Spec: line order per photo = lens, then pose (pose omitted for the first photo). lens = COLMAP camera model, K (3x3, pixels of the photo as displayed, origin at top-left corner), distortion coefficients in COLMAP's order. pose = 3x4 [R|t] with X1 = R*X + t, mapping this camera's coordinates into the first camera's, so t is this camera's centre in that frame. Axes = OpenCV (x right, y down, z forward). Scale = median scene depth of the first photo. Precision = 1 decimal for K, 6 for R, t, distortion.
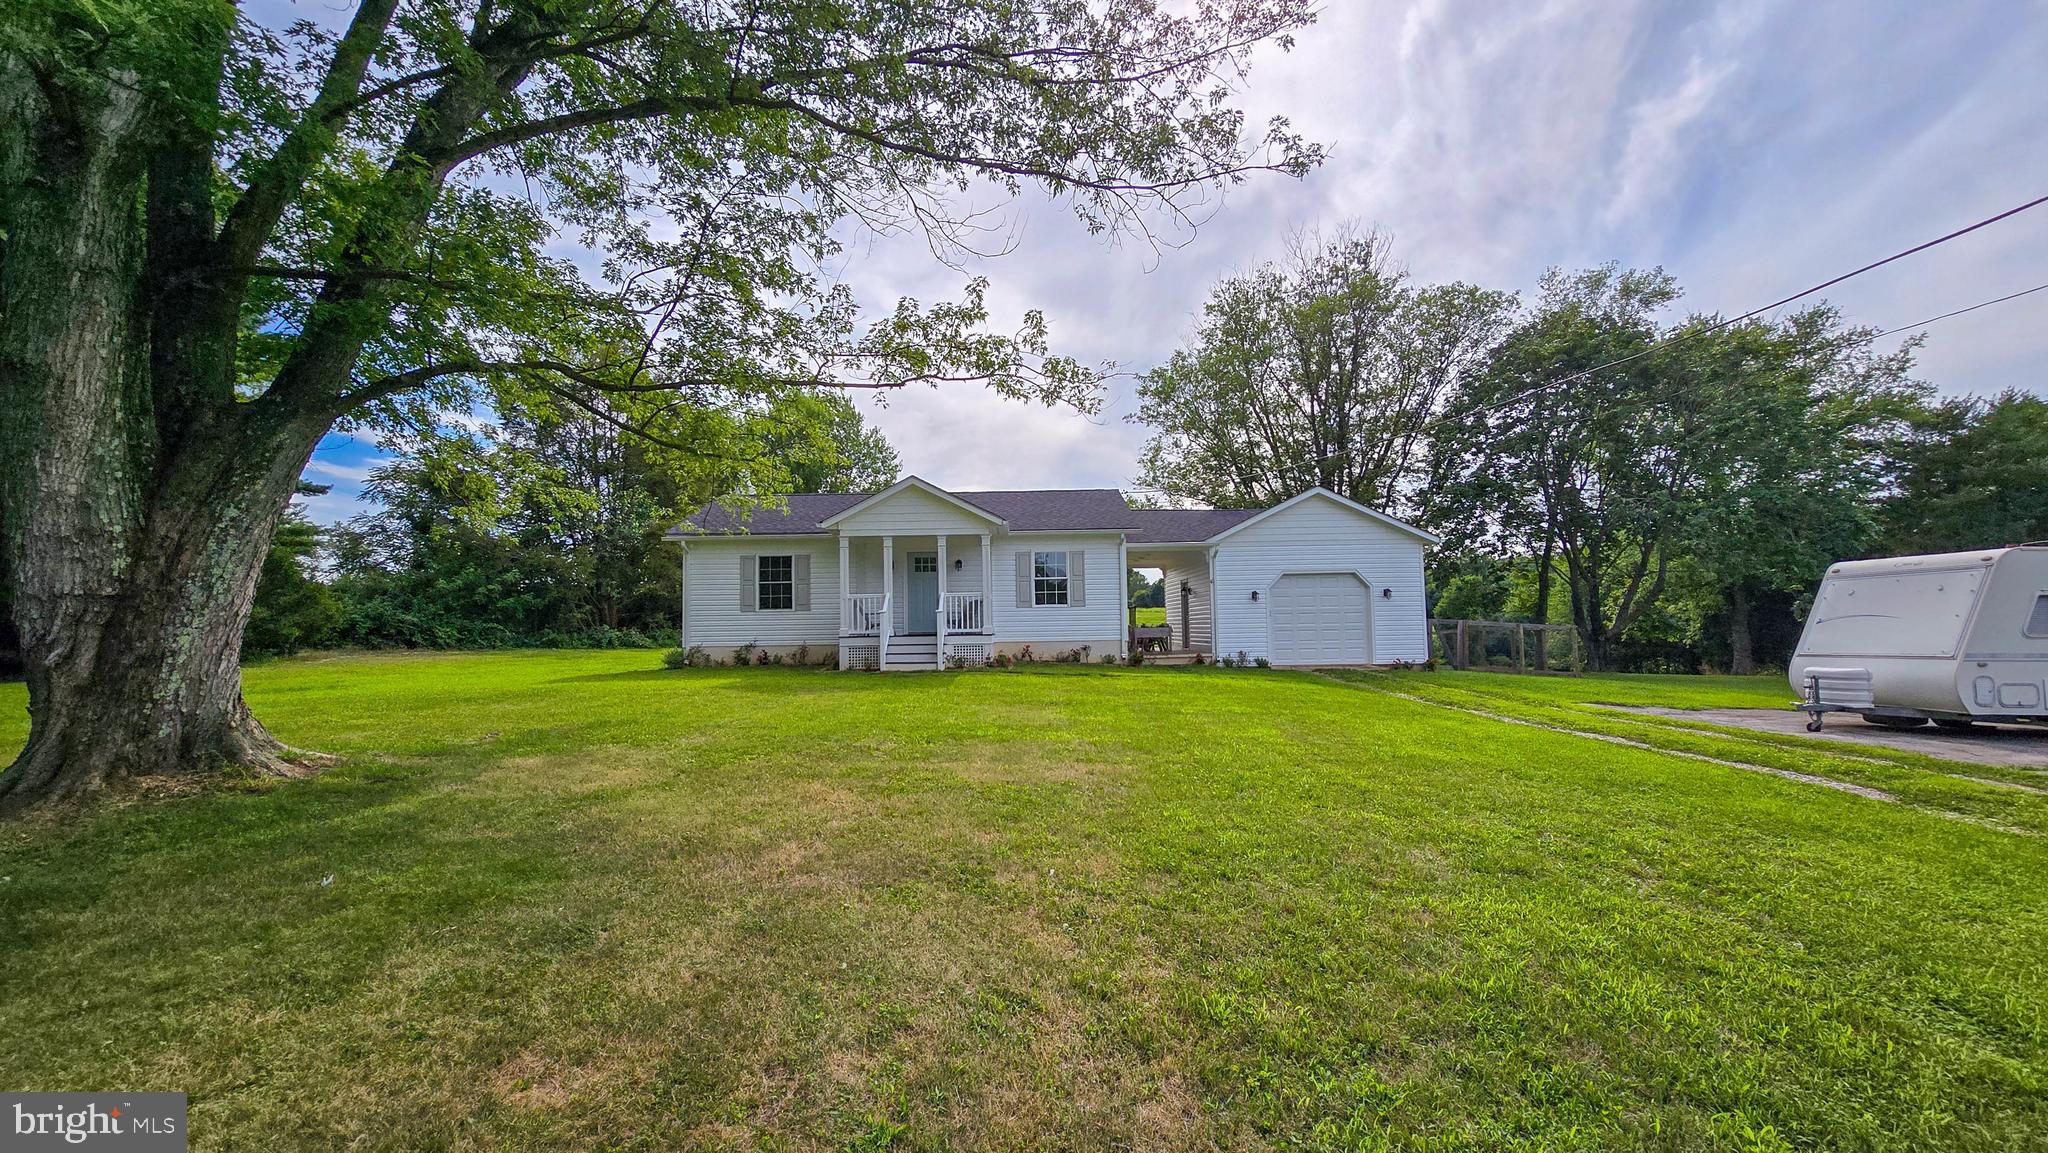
lens RADIAL K [[843.0, 0, 1027.0], [0, 843.0, 576.3], [0, 0, 1]] dist [-0.000771, 0.000165]
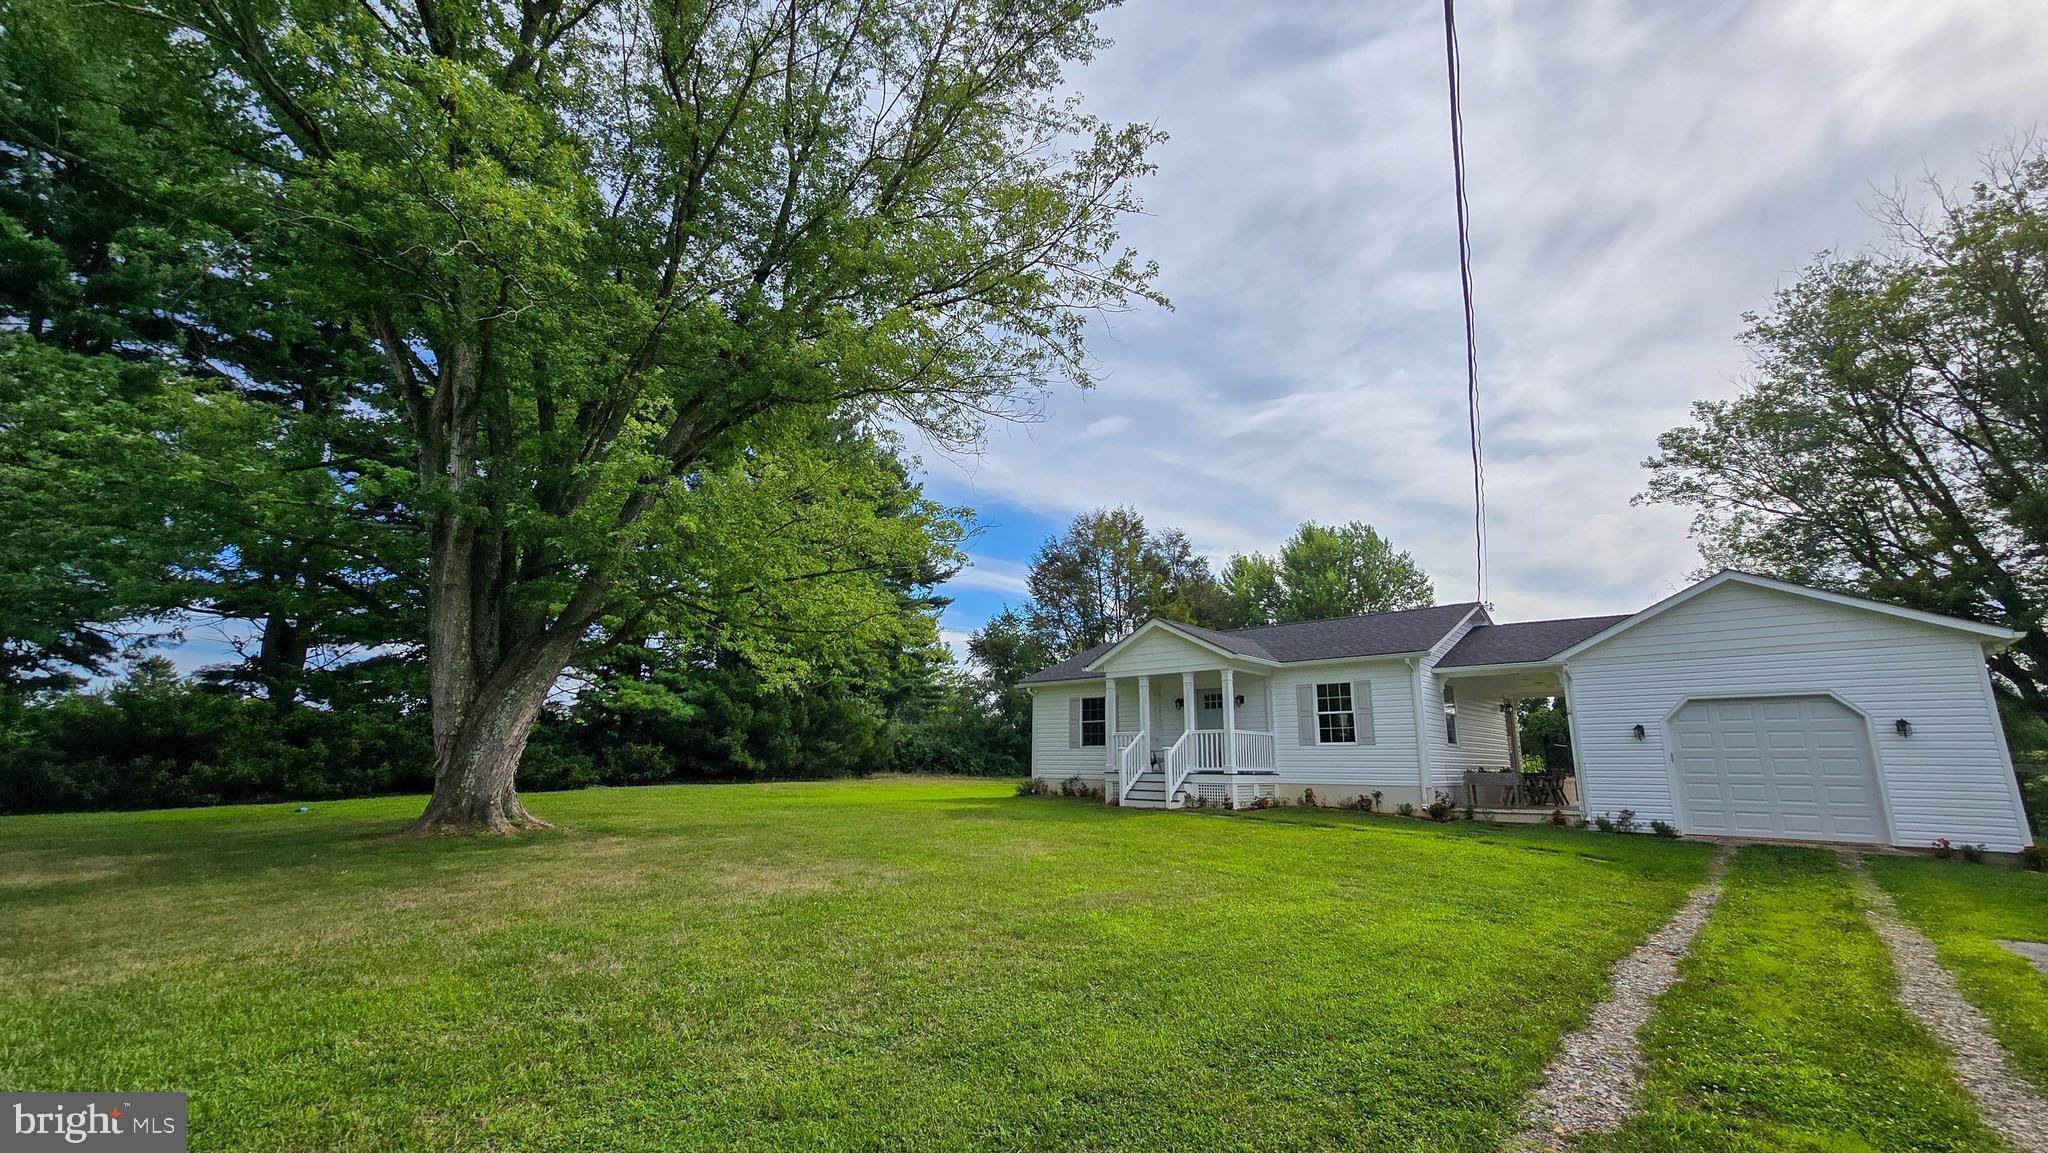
lens RADIAL K [[843.0, 0, 1030.8], [0, 843.0, 584.9], [0, 0, 1]] dist [-0.000771, 0.000165]
pose [[0.728912, -0.121224, -0.673789, 0.414609], [0.018556, 0.987335, -0.157562, 0.003219], [0.684356, 0.102346, 0.721930, 0.122988]]
